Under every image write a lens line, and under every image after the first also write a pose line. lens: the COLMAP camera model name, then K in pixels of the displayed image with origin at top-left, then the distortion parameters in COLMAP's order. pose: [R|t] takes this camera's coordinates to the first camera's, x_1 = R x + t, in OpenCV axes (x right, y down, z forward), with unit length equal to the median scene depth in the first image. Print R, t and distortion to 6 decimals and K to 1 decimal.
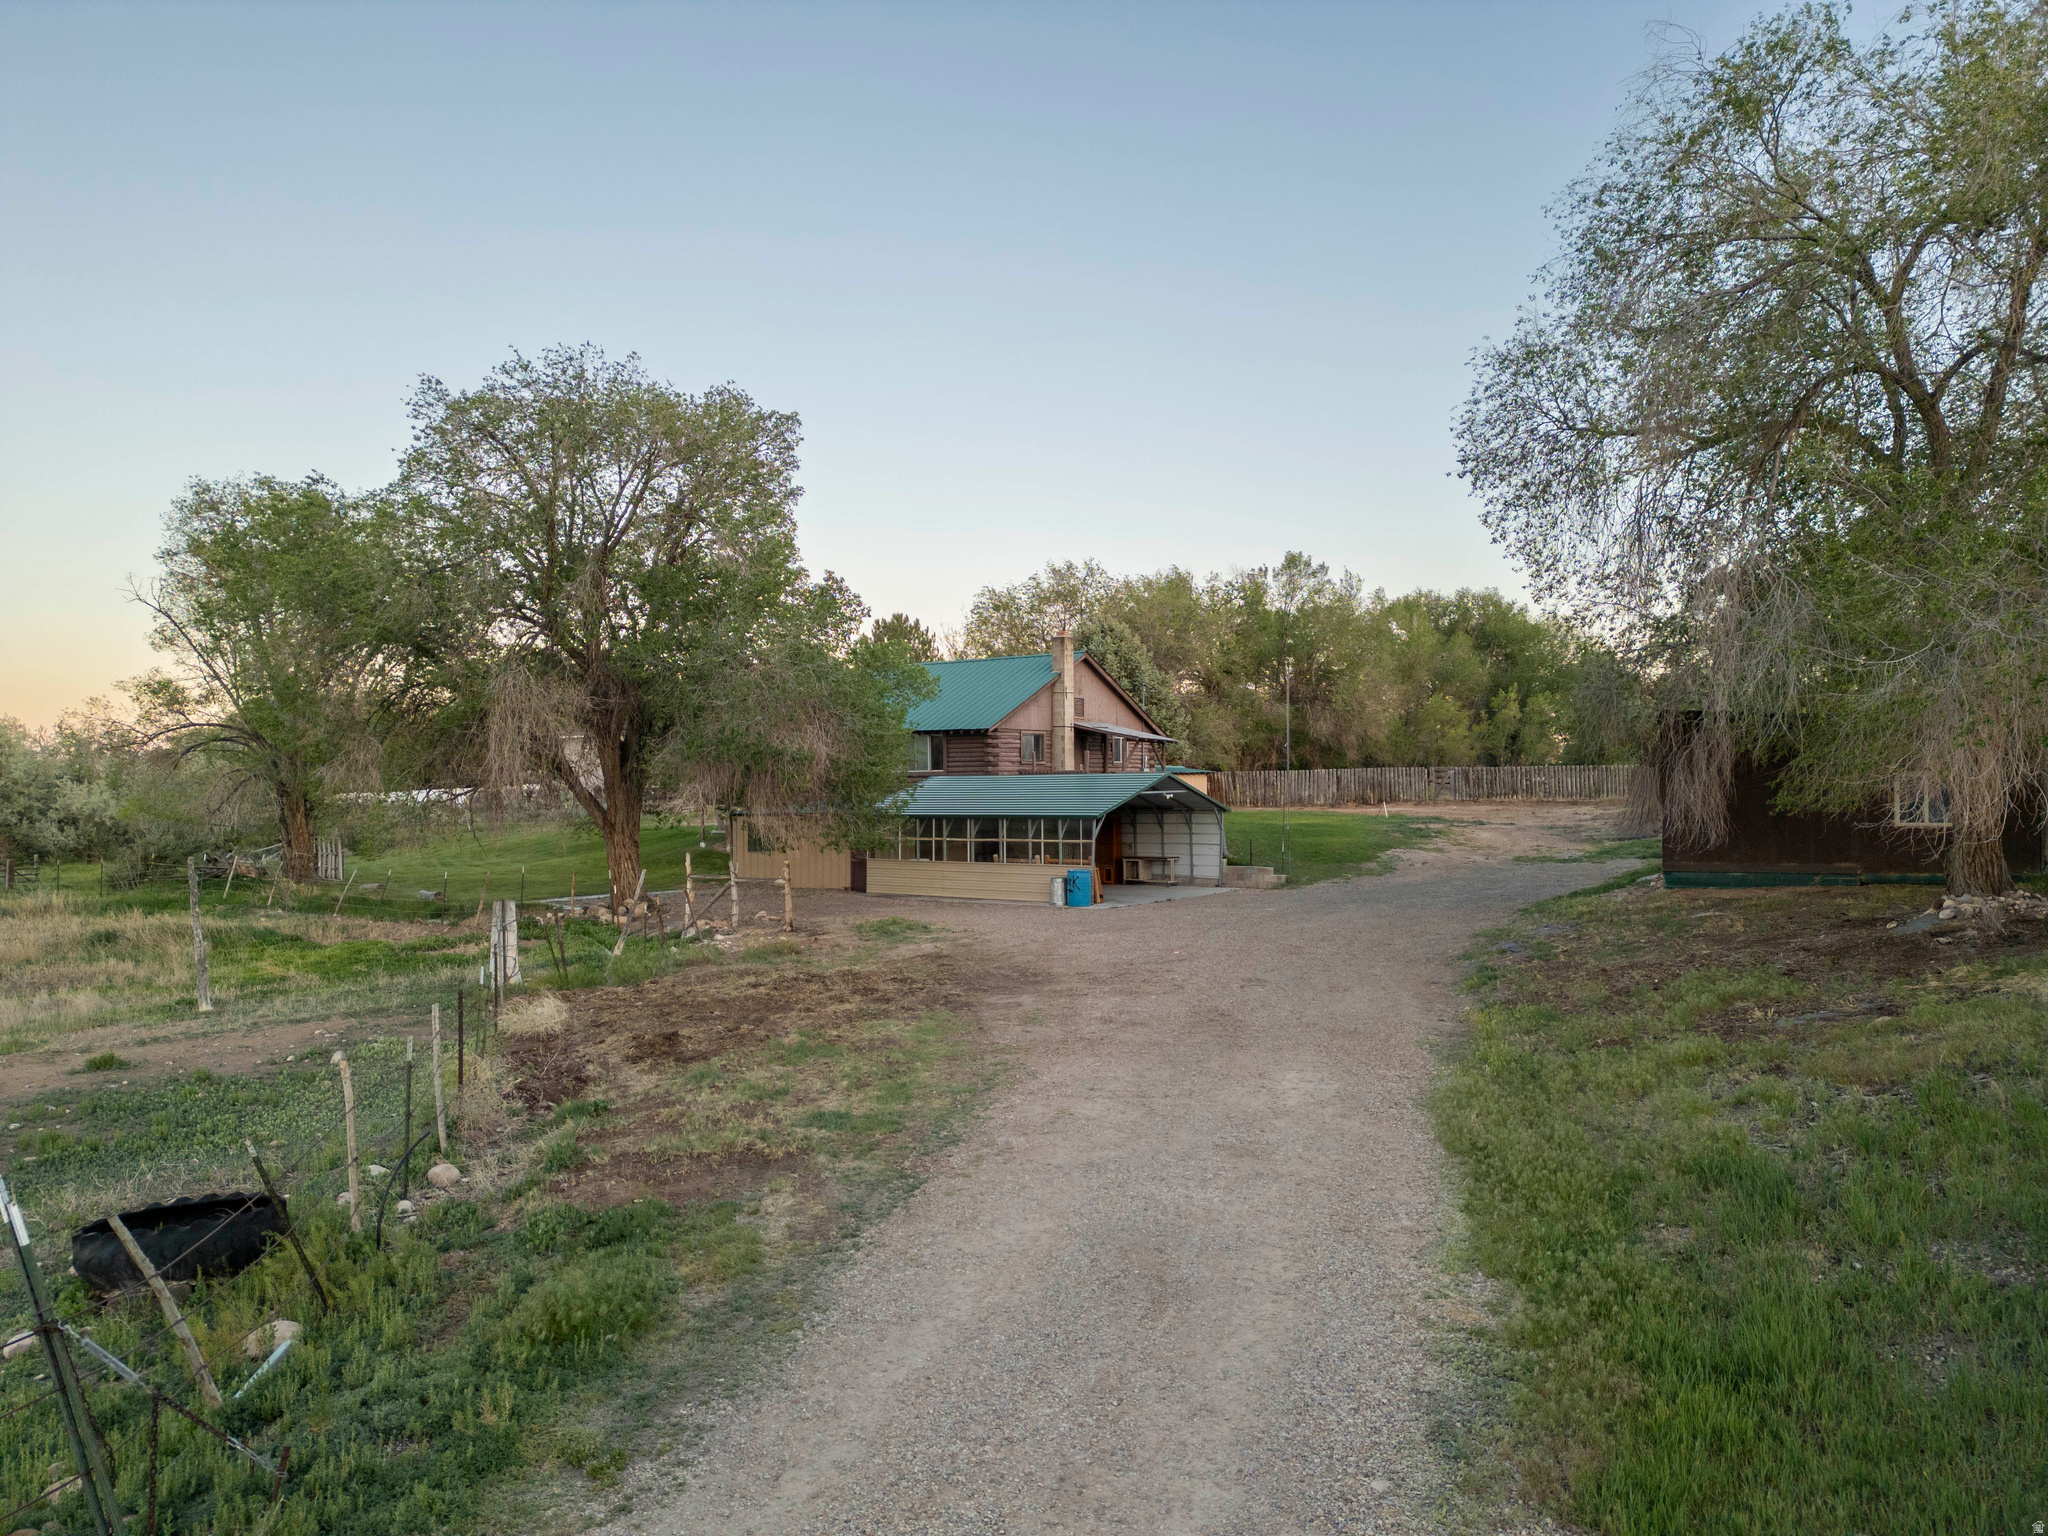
lens RADIAL K [[1422.2, 0, 1027.9], [0, 1422.2, 774.0], [0, 0, 1]] dist [0.074719, -0.069289]
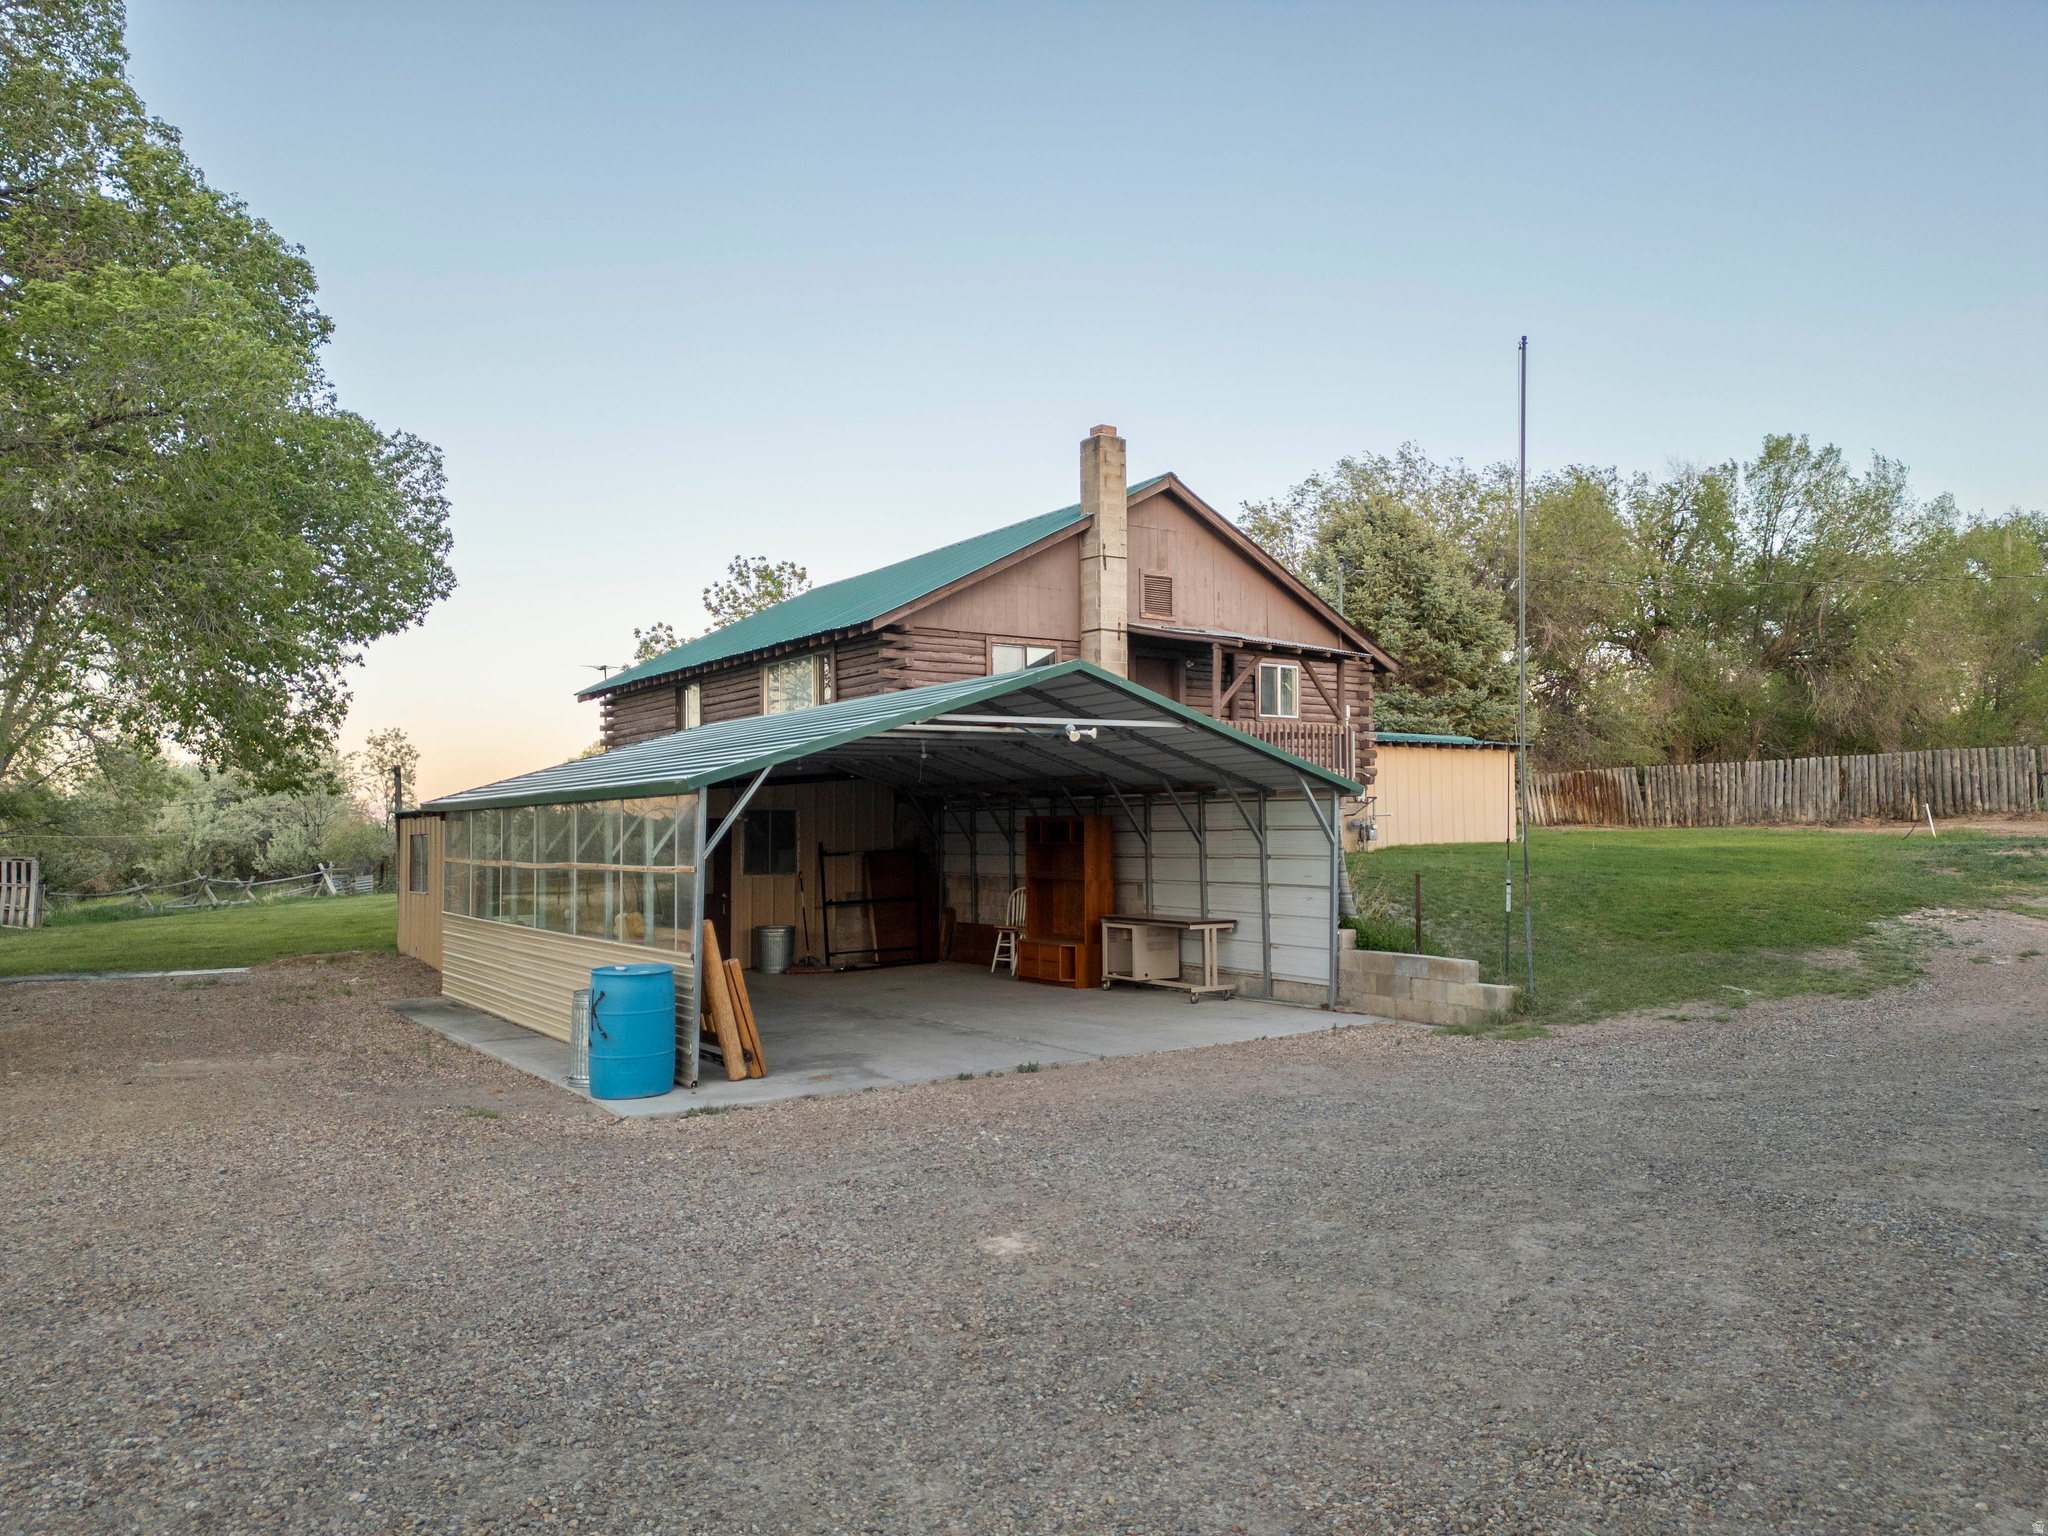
lens RADIAL K [[1422.2, 0, 1027.9], [0, 1422.2, 774.0], [0, 0, 1]] dist [0.074719, -0.069289]
pose [[0.944090, -0.012906, -0.329434, 0.183853], [0.003316, 0.999555, -0.029657, 0.032293], [0.329670, 0.026906, 0.943713, 0.656003]]
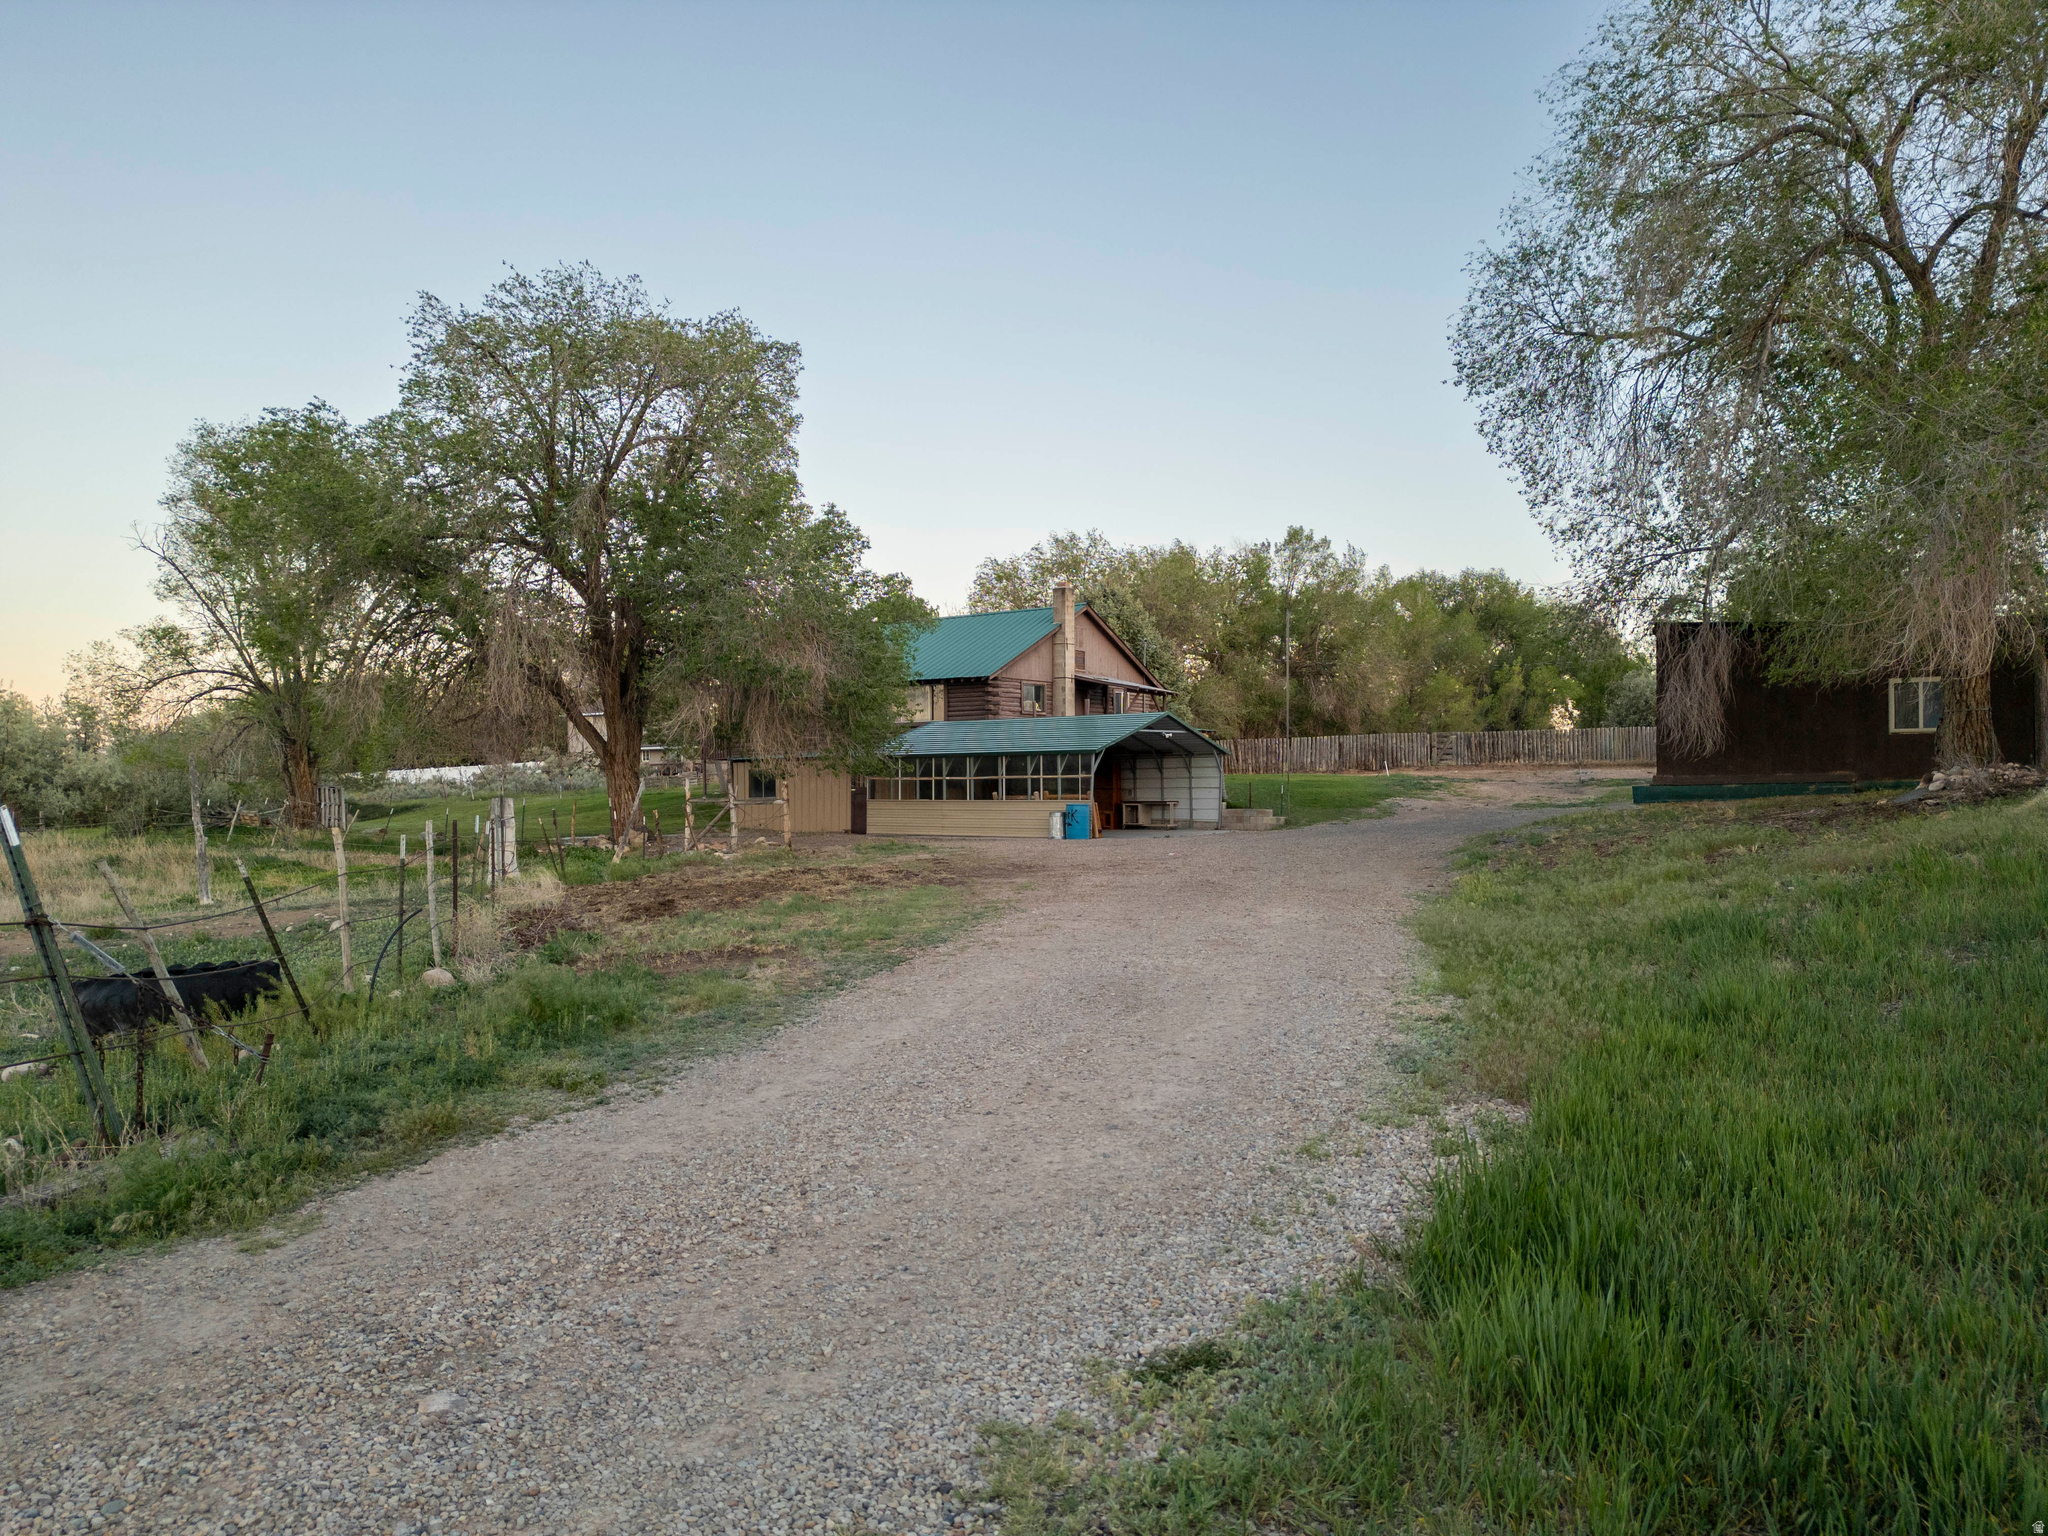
lens RADIAL K [[1422.2, 0, 1027.9], [0, 1422.2, 774.0], [0, 0, 1]] dist [0.074719, -0.069289]
pose [[0.999992, 0.001010, -0.003798, 0.004019], [-0.001008, 0.999999, 0.000368, 0.040357], [0.003798, -0.000364, 0.999993, -0.002536]]
